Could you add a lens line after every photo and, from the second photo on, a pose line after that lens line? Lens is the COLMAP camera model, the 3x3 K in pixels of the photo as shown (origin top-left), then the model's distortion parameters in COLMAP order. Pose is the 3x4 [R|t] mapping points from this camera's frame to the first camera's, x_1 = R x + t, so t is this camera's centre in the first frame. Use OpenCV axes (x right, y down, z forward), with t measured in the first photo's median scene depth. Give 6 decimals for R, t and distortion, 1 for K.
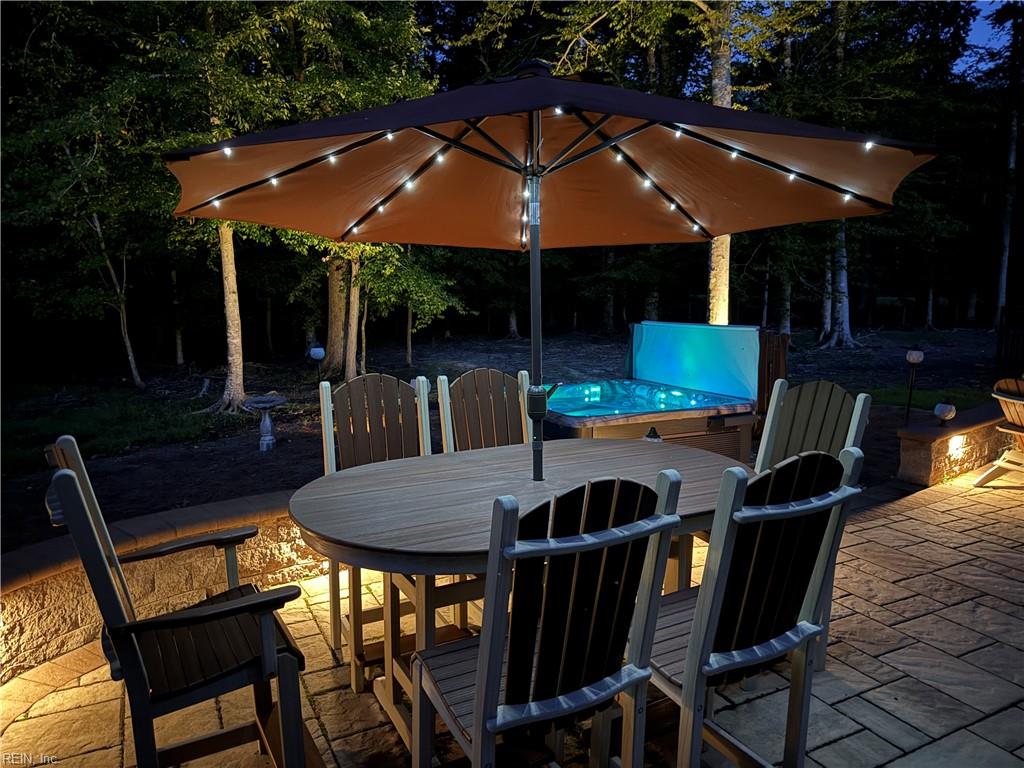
lens RADIAL K [[724.6, 0, 510.7], [0, 724.6, 380.3], [0, 0, 1]] dist [0.069084, -0.012500]
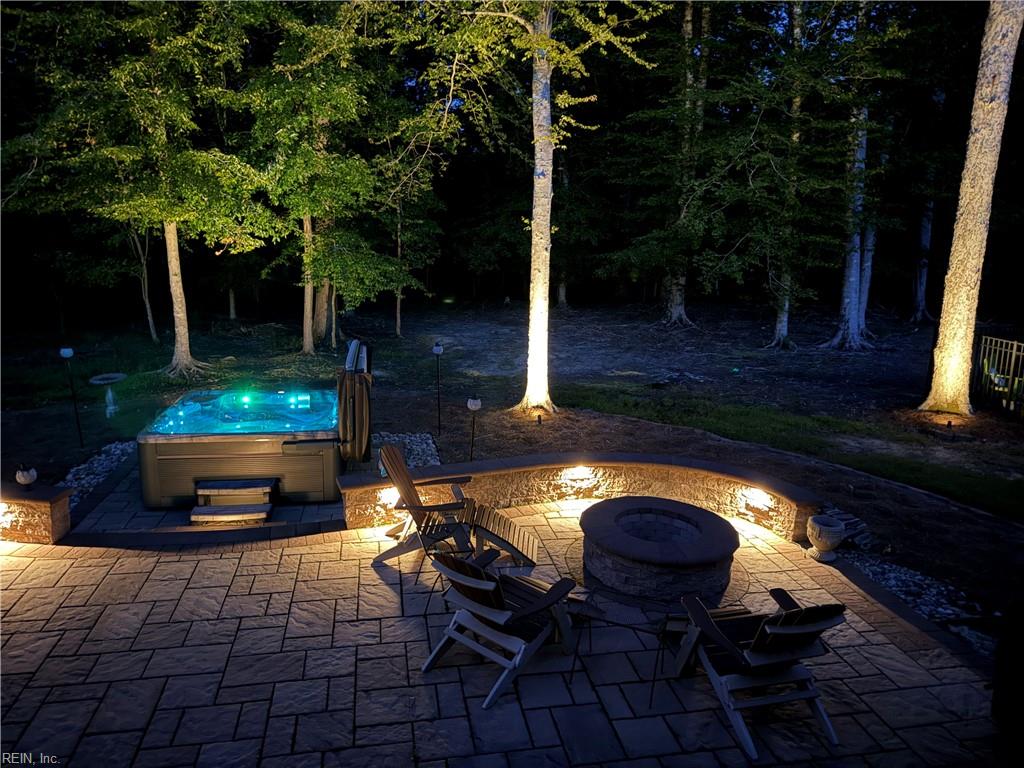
lens RADIAL K [[724.6, 0, 517.0], [0, 724.6, 386.9], [0, 0, 1]] dist [0.069084, -0.012500]
pose [[0.956523, 0.091169, -0.277042, 0.544563], [-0.066379, 0.993010, 0.097596, -0.100487], [0.284004, -0.074963, 0.955888, 0.001277]]
